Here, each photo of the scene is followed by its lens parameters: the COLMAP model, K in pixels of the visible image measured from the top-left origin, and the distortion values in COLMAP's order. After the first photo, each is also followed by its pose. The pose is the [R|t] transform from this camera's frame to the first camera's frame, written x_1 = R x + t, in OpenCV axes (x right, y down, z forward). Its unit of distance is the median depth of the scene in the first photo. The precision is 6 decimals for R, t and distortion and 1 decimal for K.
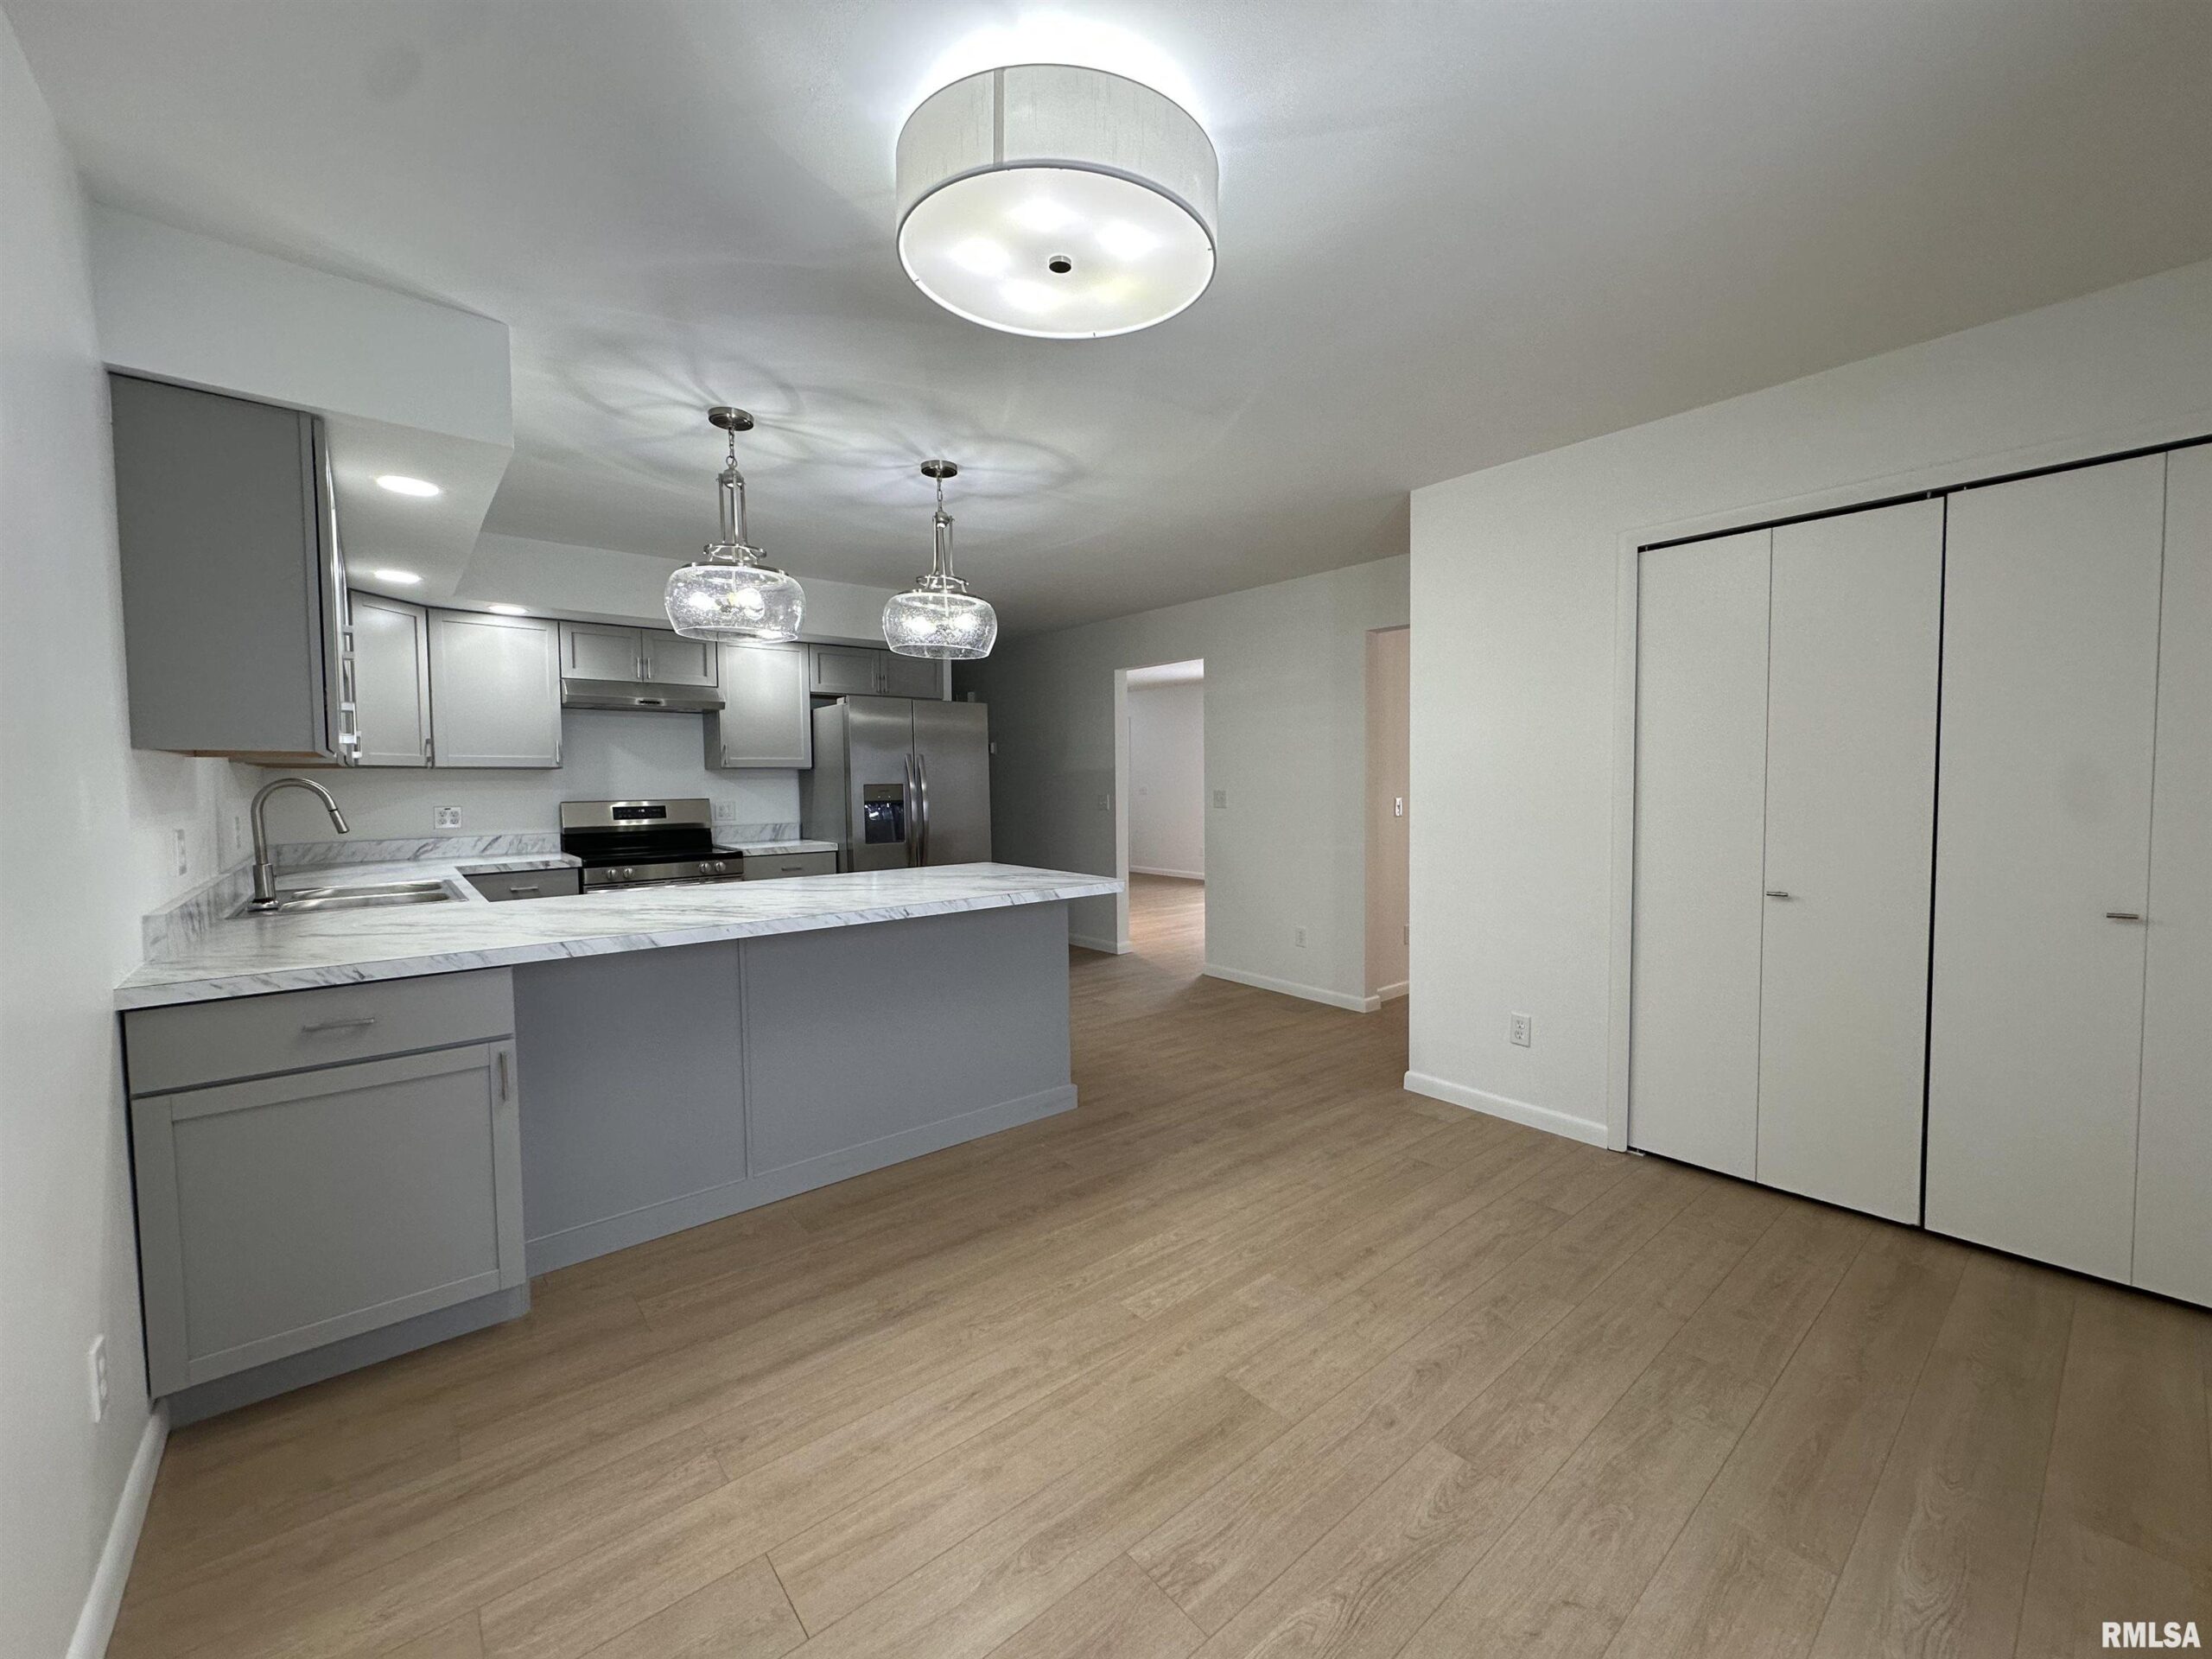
lens RADIAL K [[877.9, 0, 1108.6], [0, 877.9, 824.7], [0, 0, 1]] dist [-0.003632, 0.000855]
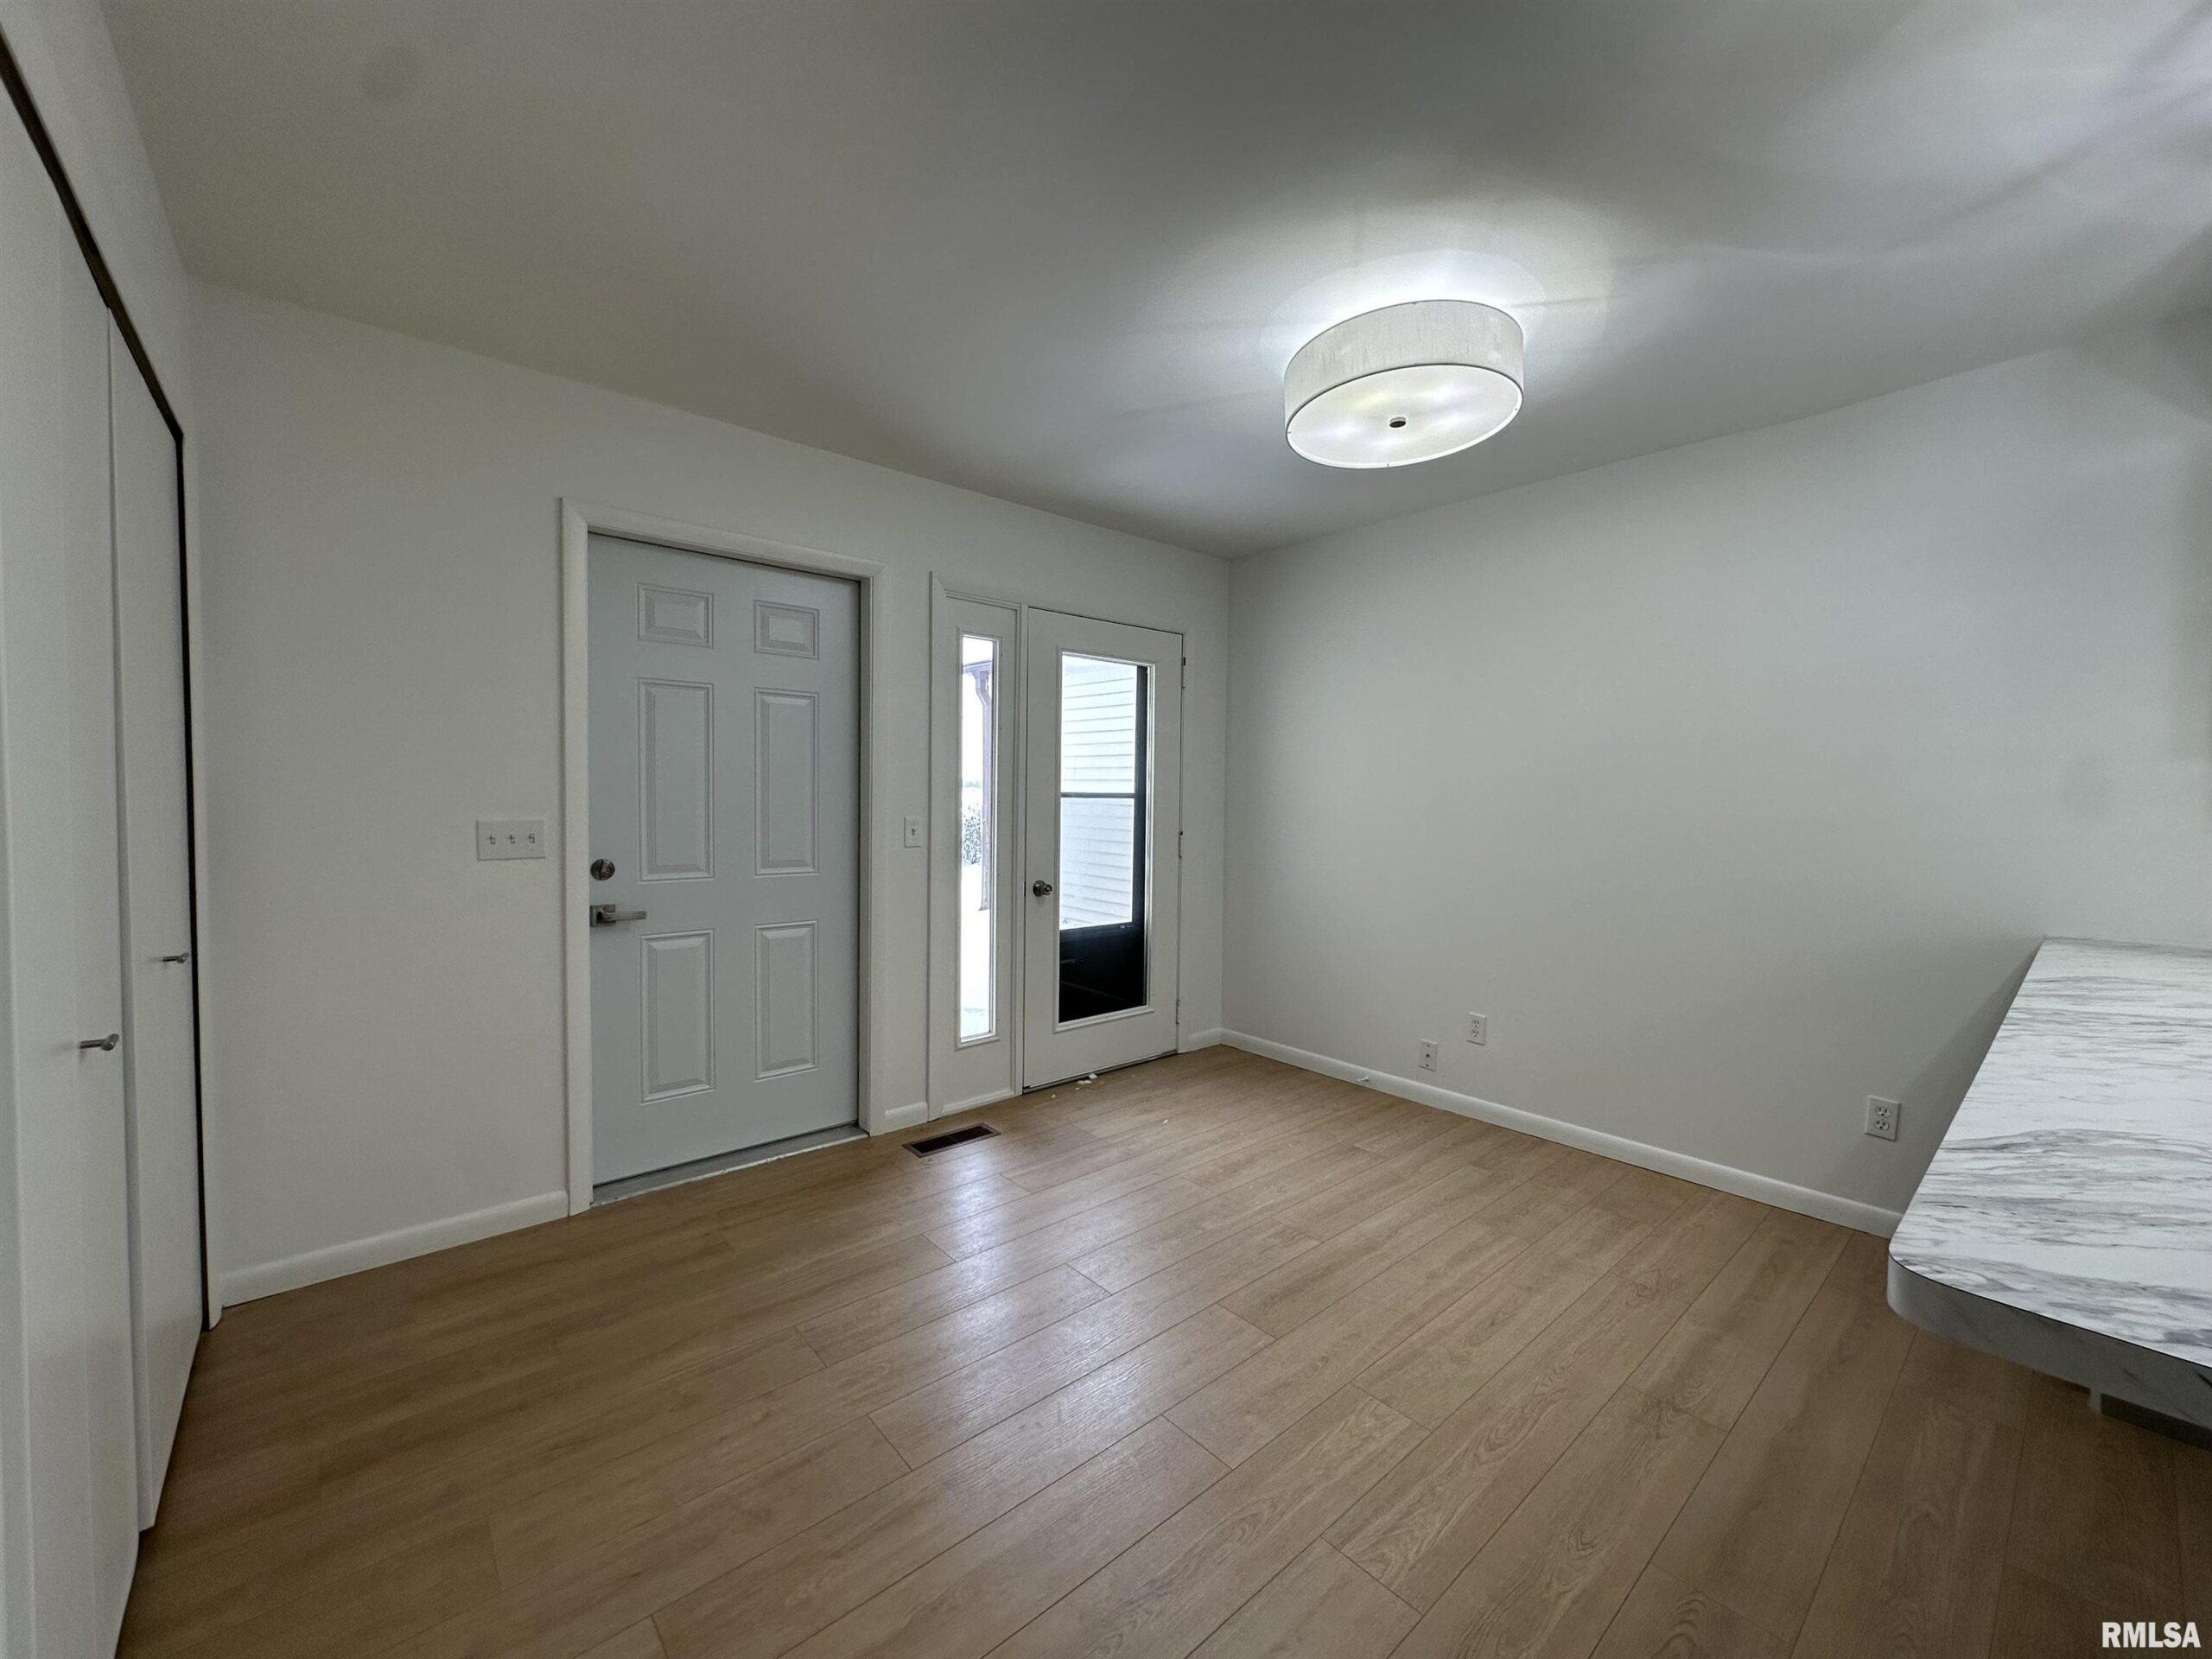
lens RADIAL K [[877.9, 0, 1110.2], [0, 877.9, 821.9], [0, 0, 1]] dist [-0.003632, 0.000855]
pose [[-0.999768, 0.001242, -0.021487, 0.236309], [-0.000695, 0.995949, 0.089914, -0.068628], [0.021512, 0.089908, -0.995718, 1.325312]]
